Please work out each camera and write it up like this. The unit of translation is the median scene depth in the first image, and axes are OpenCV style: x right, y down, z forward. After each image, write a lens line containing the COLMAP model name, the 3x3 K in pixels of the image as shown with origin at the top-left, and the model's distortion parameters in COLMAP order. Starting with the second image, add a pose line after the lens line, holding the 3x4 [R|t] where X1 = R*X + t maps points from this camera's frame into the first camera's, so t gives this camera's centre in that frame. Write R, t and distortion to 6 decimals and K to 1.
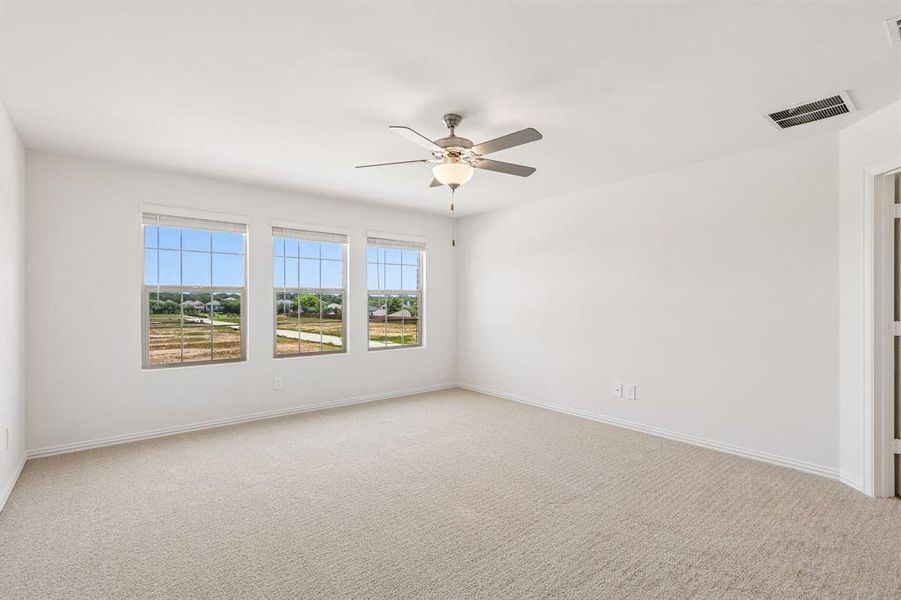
lens RADIAL K [[415.4, 0, 454.1], [0, 415.4, 303.9], [0, 0, 1]] dist [-0.014886, 0.001119]
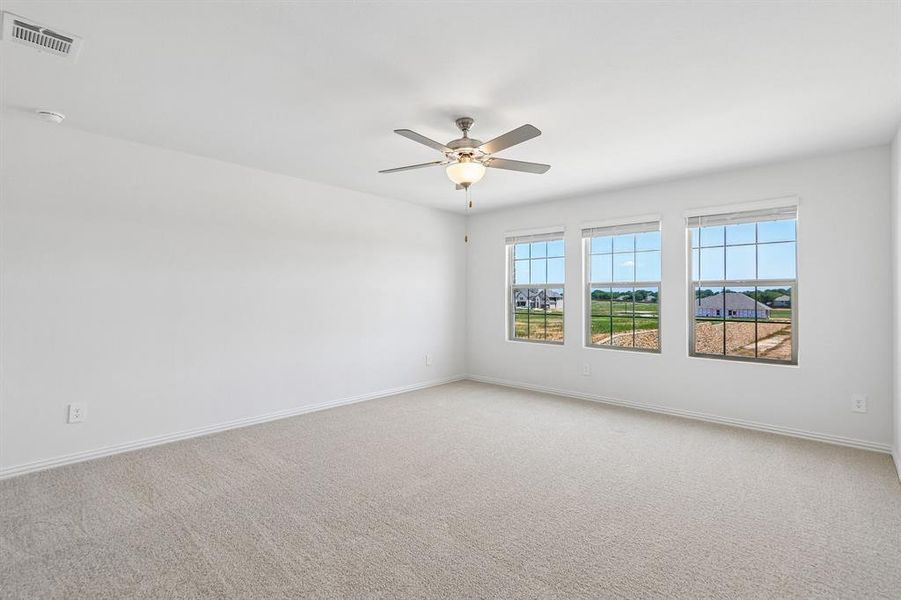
lens RADIAL K [[415.4, 0, 454.1], [0, 415.4, 303.9], [0, 0, 1]] dist [-0.014886, 0.001119]
pose [[0.141255, 0.019163, -0.989788, 0.569057], [-0.005459, 0.999813, 0.018578, -0.002566], [0.989958, 0.002779, 0.141333, 0.452712]]
